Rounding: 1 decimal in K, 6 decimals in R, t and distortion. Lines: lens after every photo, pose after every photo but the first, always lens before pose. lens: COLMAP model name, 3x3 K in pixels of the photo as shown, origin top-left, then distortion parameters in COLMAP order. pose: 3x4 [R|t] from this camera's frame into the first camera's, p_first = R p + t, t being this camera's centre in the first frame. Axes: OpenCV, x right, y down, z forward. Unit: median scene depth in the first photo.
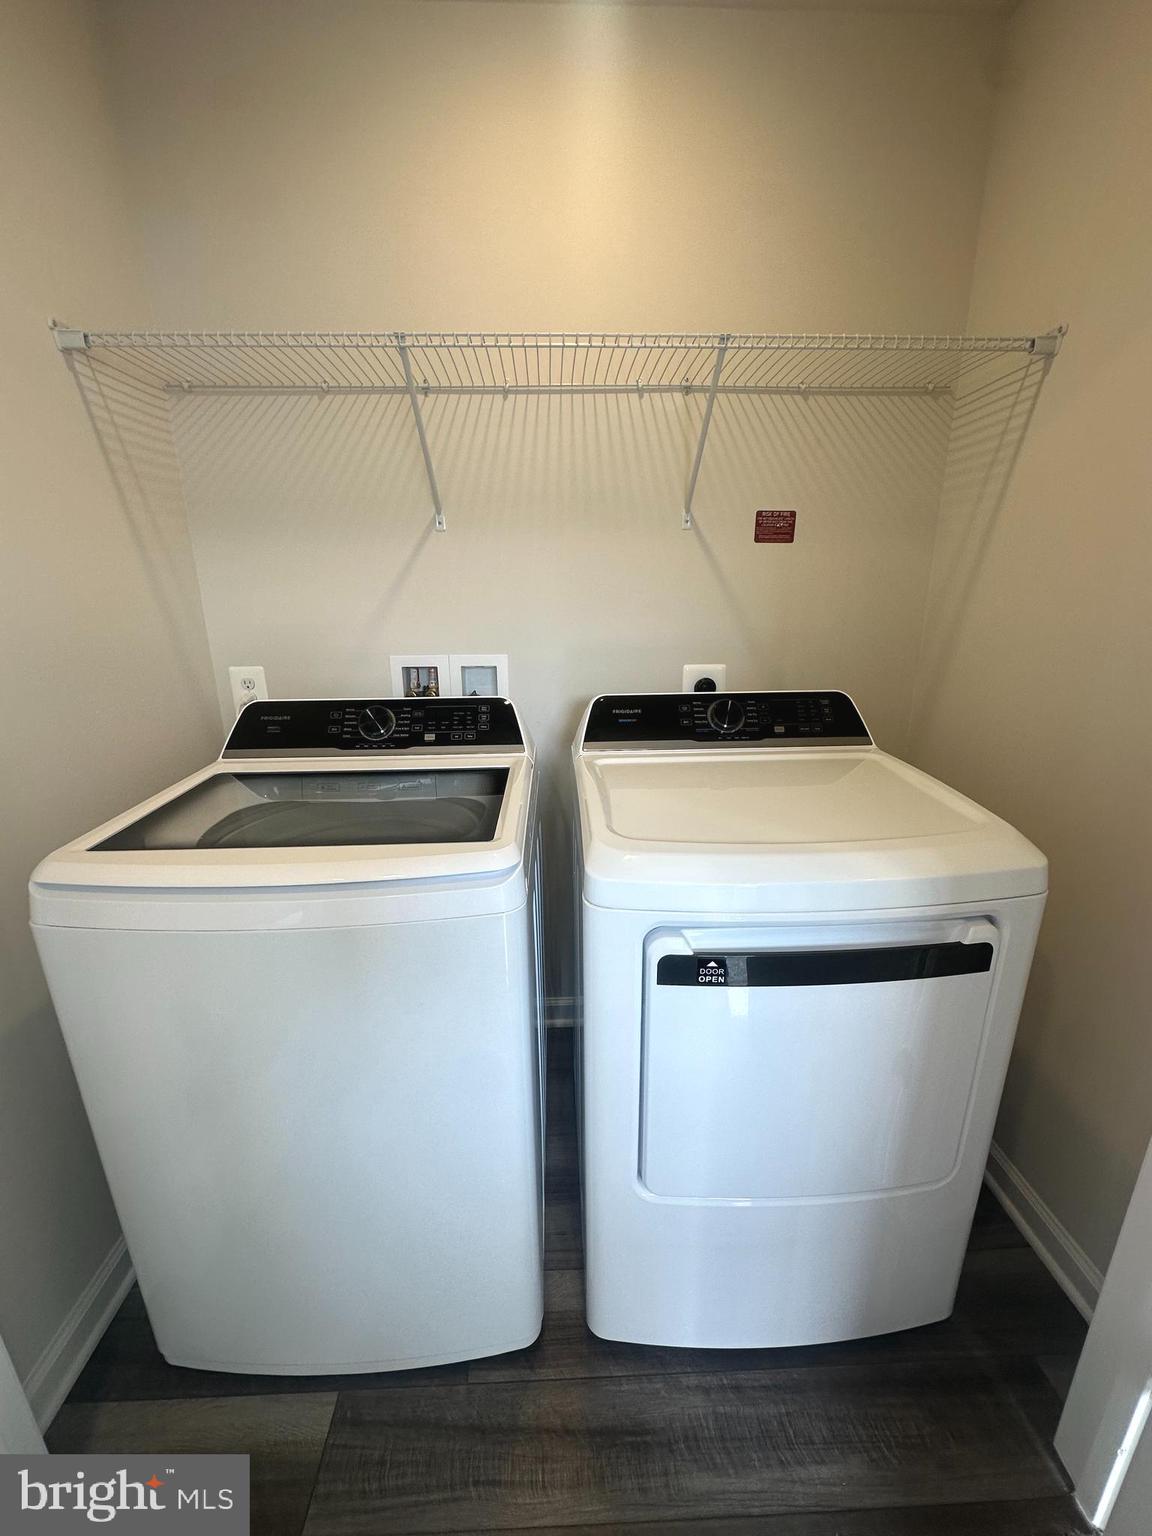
lens RADIAL K [[617.2, 0, 576.0], [0, 617.2, 768.0], [0, 0, 1]] dist [-0.002923, 0.000133]
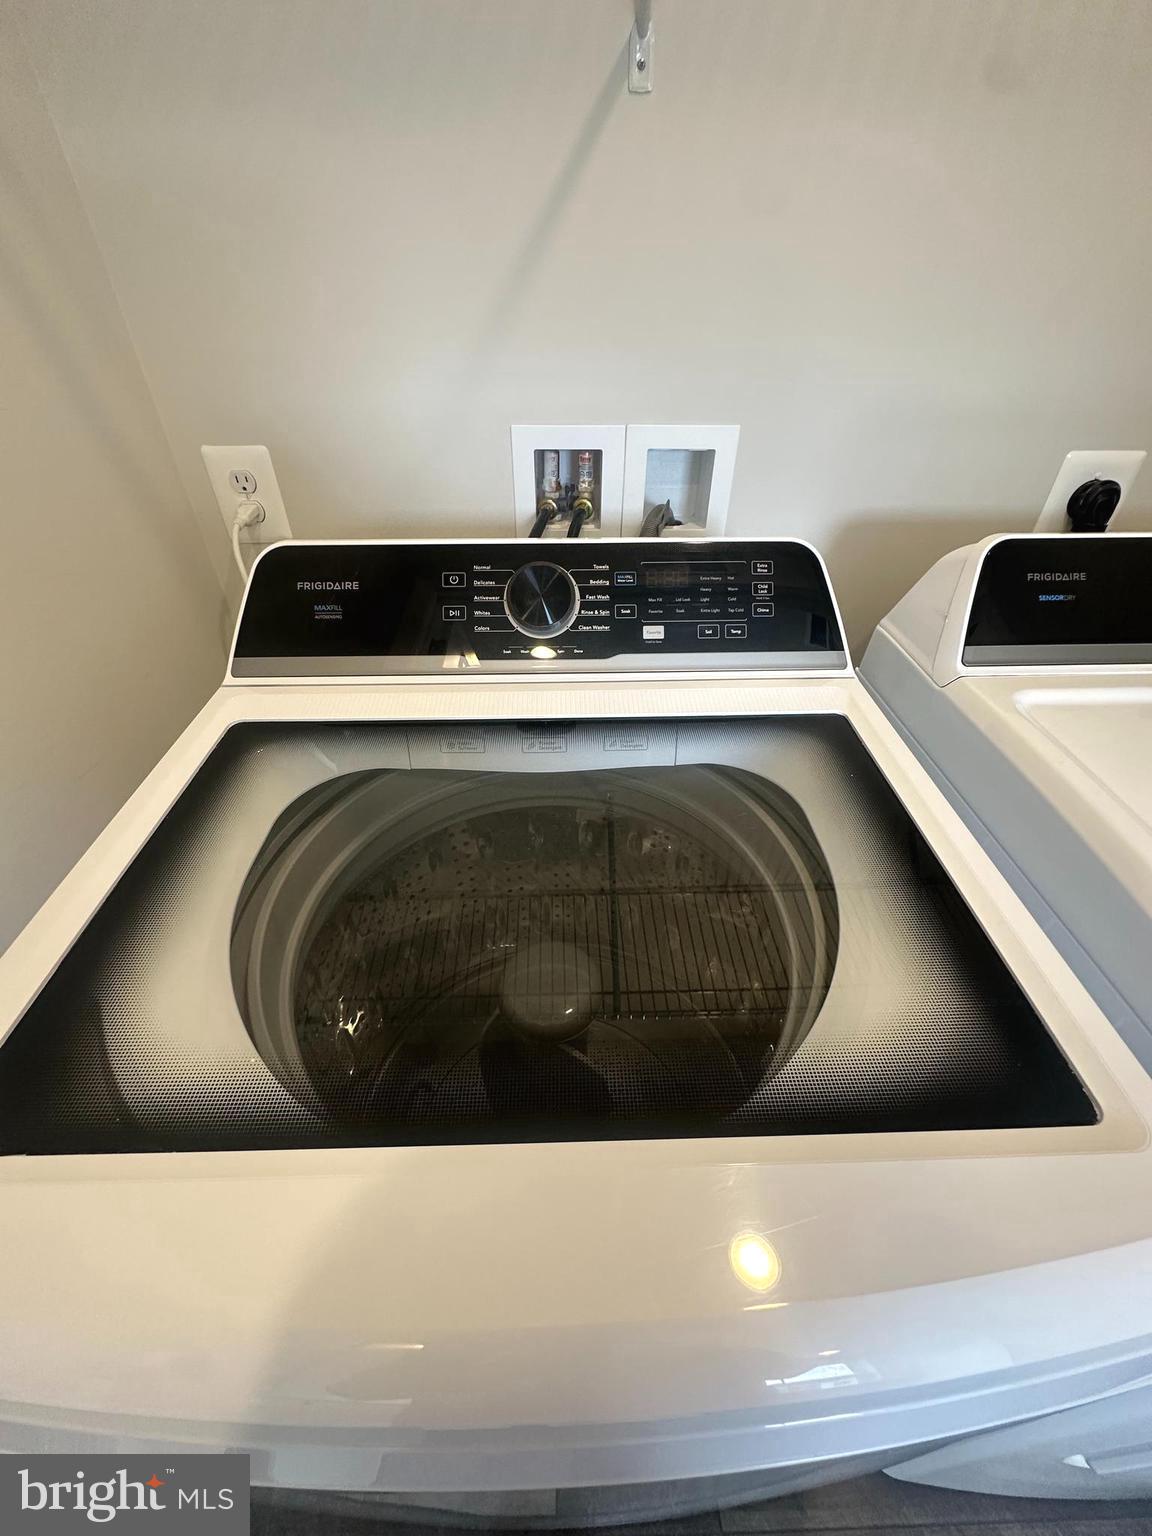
lens RADIAL K [[611.1, 0, 580.1], [0, 611.1, 767.4], [0, 0, 1]] dist [-0.000460, 0.000159]
pose [[0.999947, 0.009581, 0.003776, -0.292320], [-0.010298, 0.930188, 0.366940, -0.125890], [0.000003, -0.366960, 0.930237, 0.507902]]
